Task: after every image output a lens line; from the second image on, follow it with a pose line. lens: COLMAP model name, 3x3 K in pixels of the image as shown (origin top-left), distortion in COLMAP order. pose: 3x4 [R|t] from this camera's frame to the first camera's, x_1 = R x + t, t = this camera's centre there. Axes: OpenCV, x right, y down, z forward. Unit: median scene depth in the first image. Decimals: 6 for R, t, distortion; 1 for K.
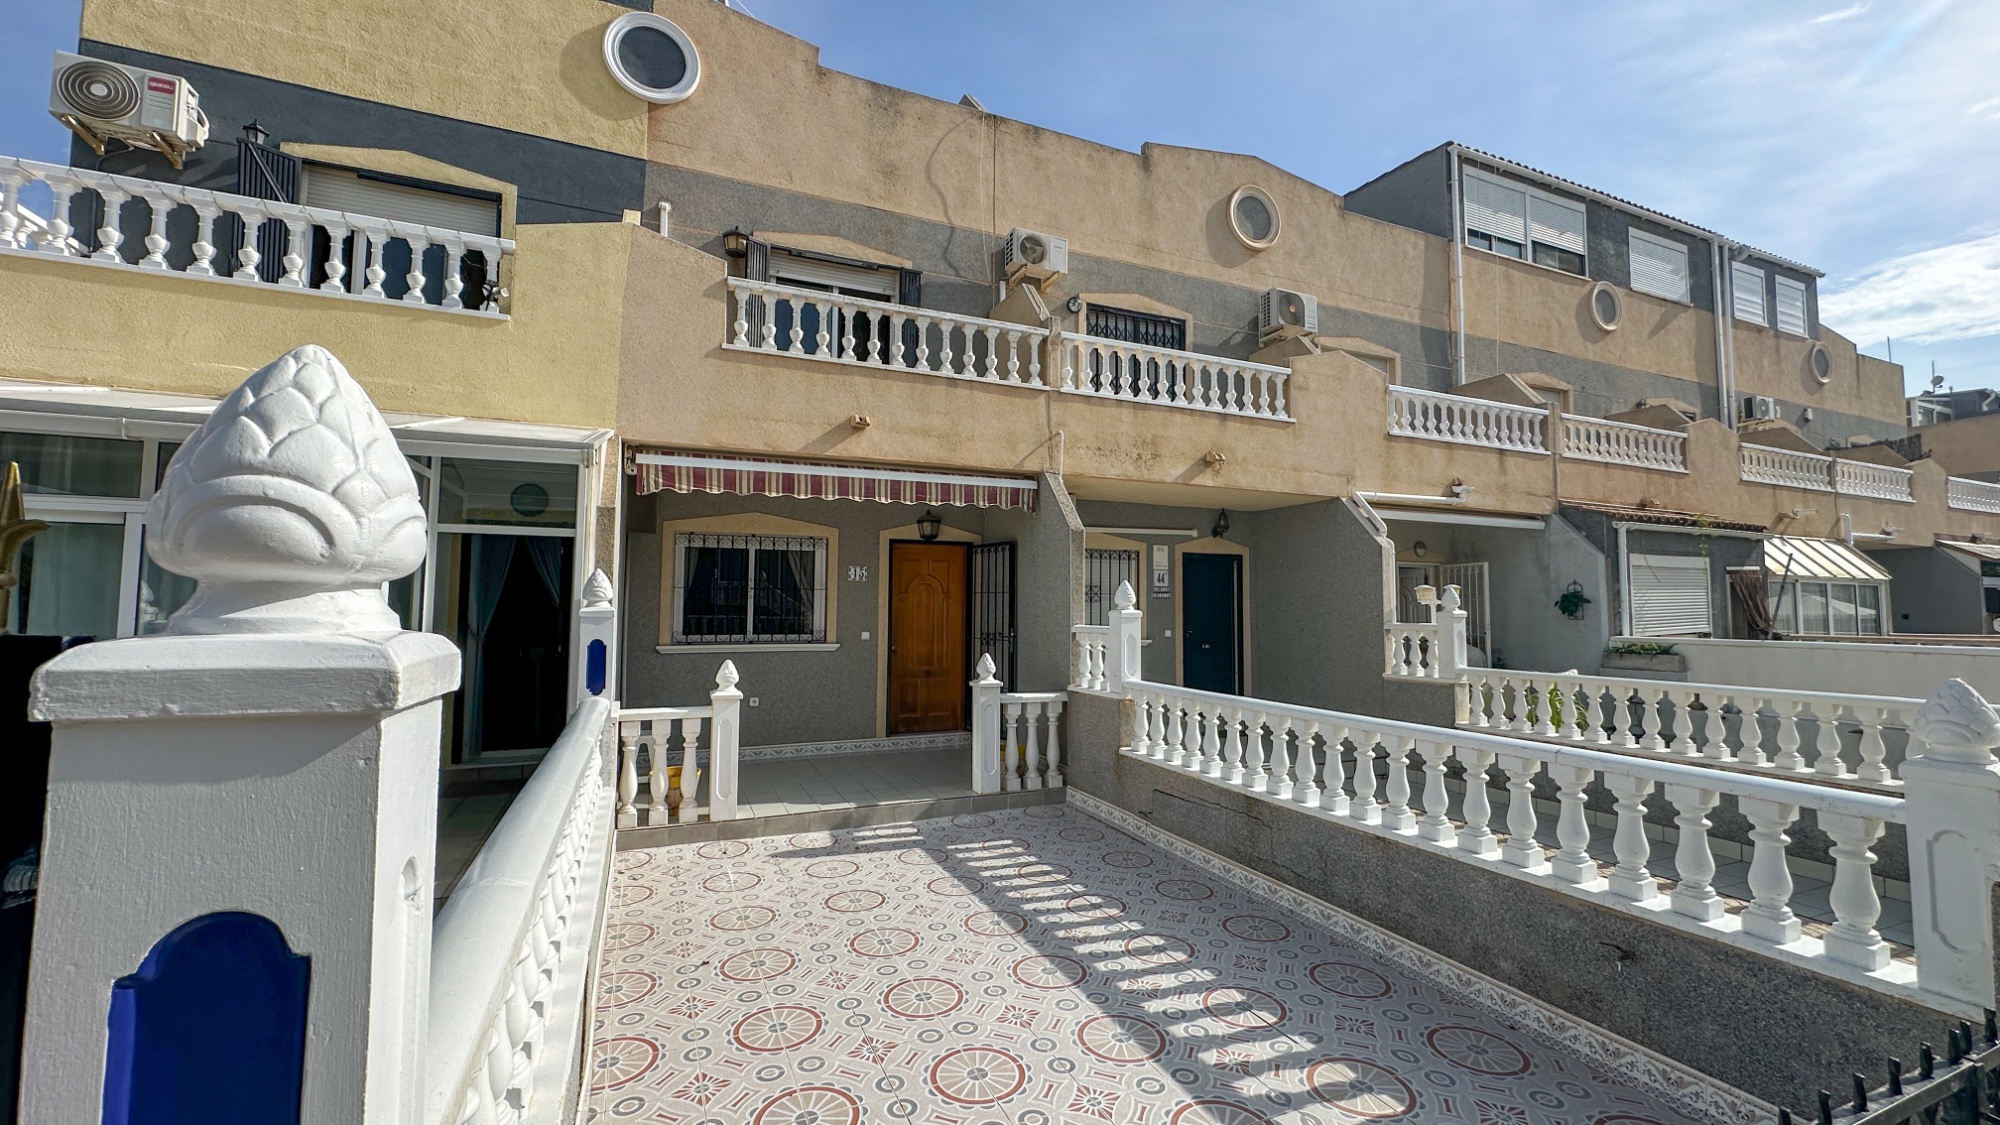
lens RADIAL K [[794.8, 0, 1002.9], [0, 794.8, 558.3], [0, 0, 1]] dist [0.000556, -0.000233]
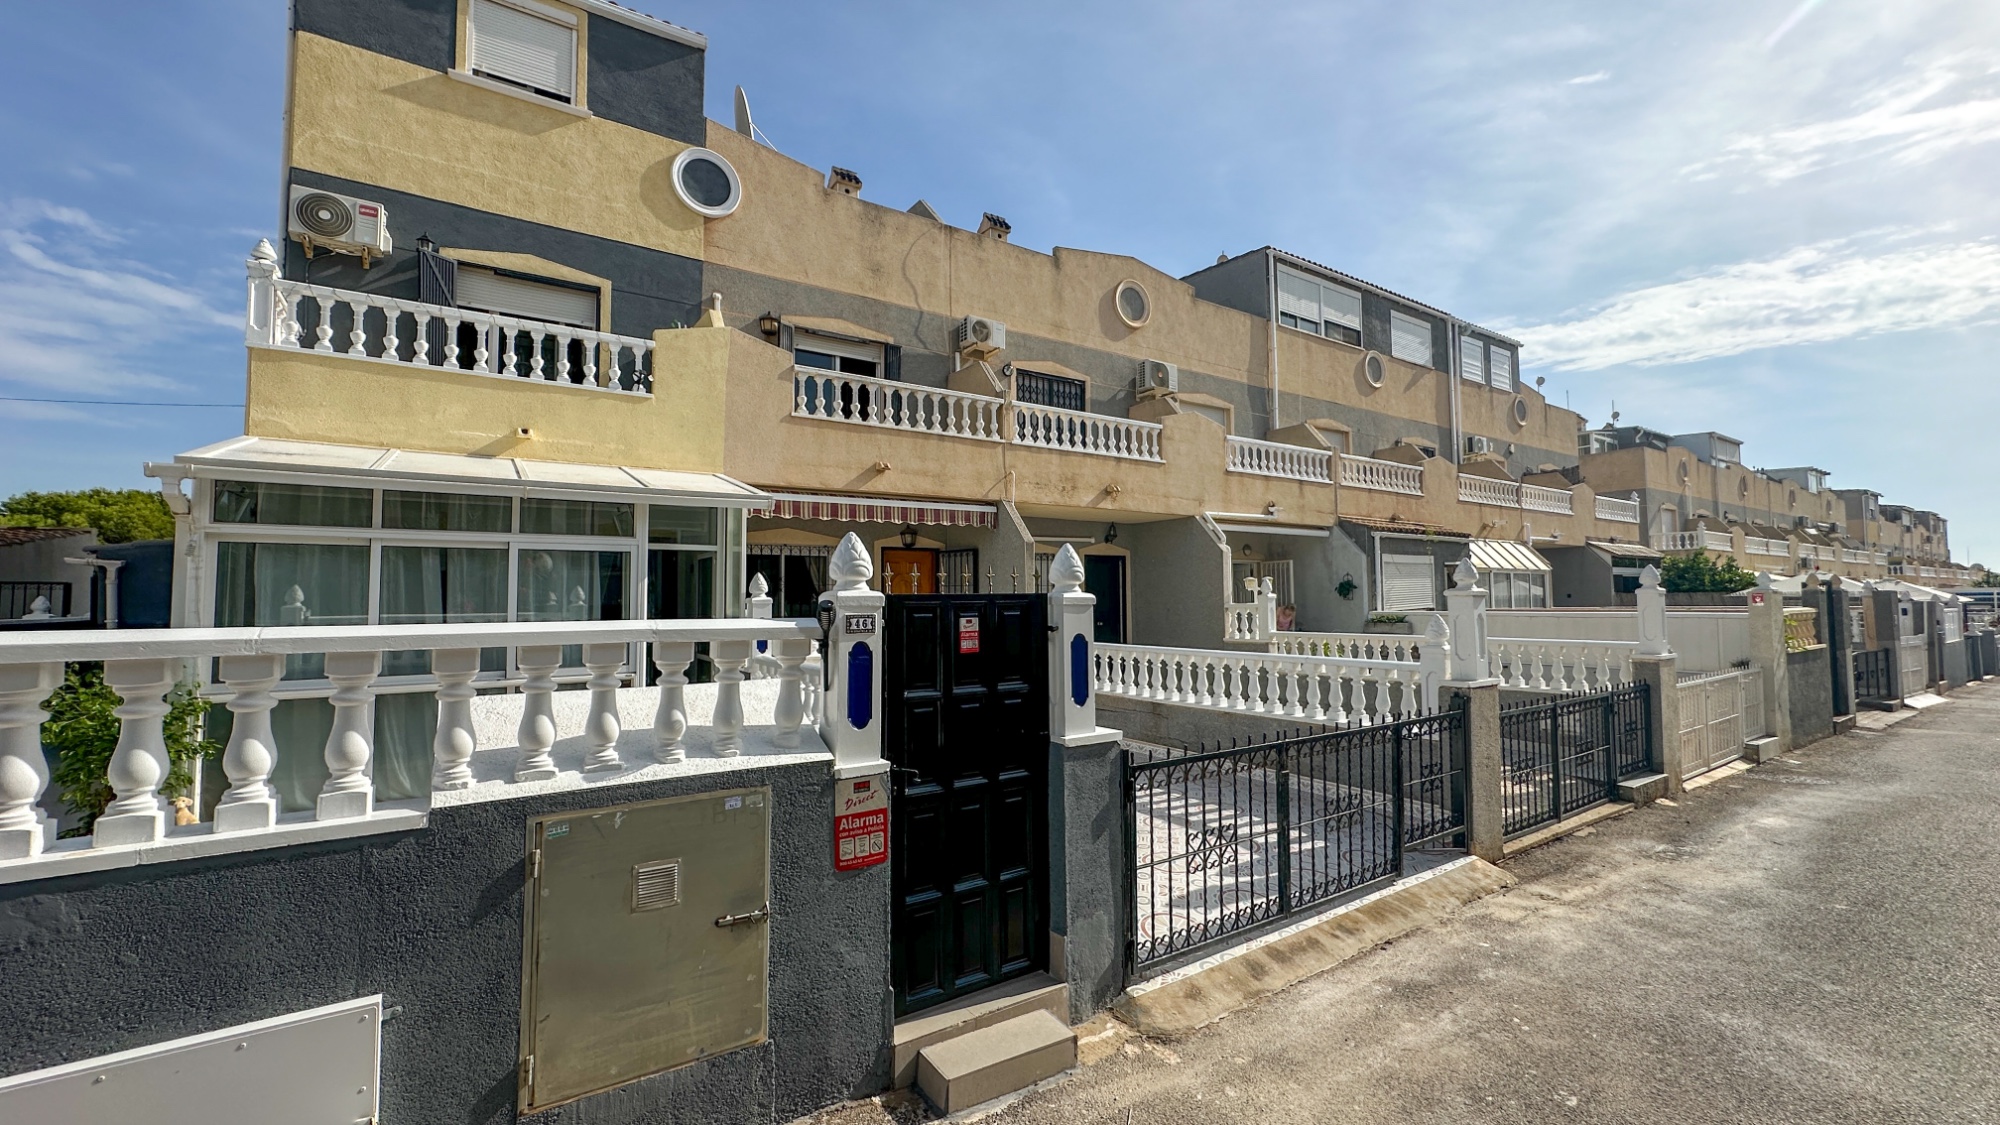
lens RADIAL K [[794.8, 0, 1002.9], [0, 794.8, 558.3], [0, 0, 1]] dist [0.000556, -0.000233]
pose [[0.983139, -0.005032, 0.182790, -0.186860], [0.003393, 0.999951, 0.009276, -0.016608], [-0.182828, -0.008499, 0.983108, -0.359604]]
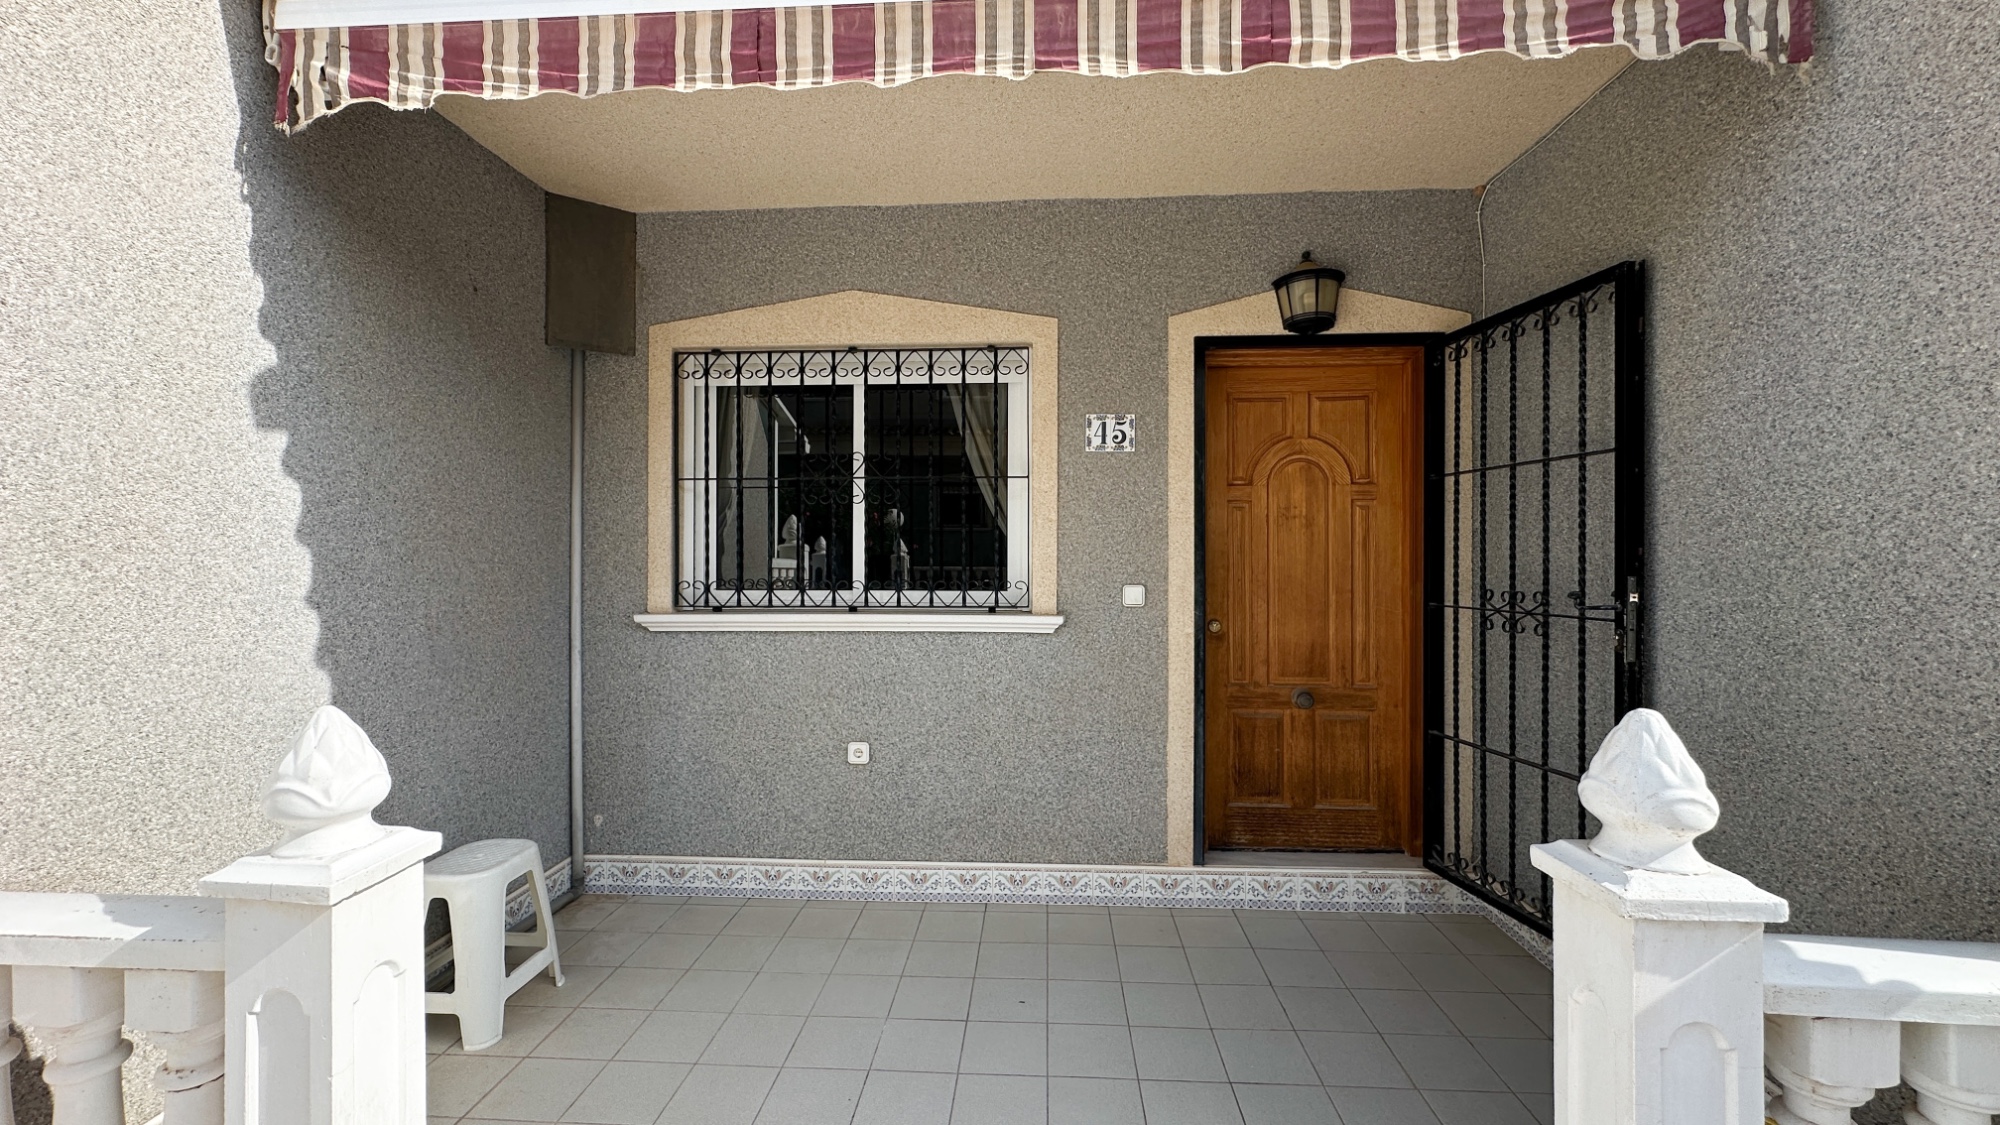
lens RADIAL K [[794.8, 0, 1002.9], [0, 794.8, 558.3], [0, 0, 1]] dist [0.000556, -0.000233]
pose [[0.890858, -0.006851, -0.454230, -0.055035], [0.032766, 0.998251, 0.049205, 0.057800], [0.453099, -0.058718, 0.889524, 0.625140]]
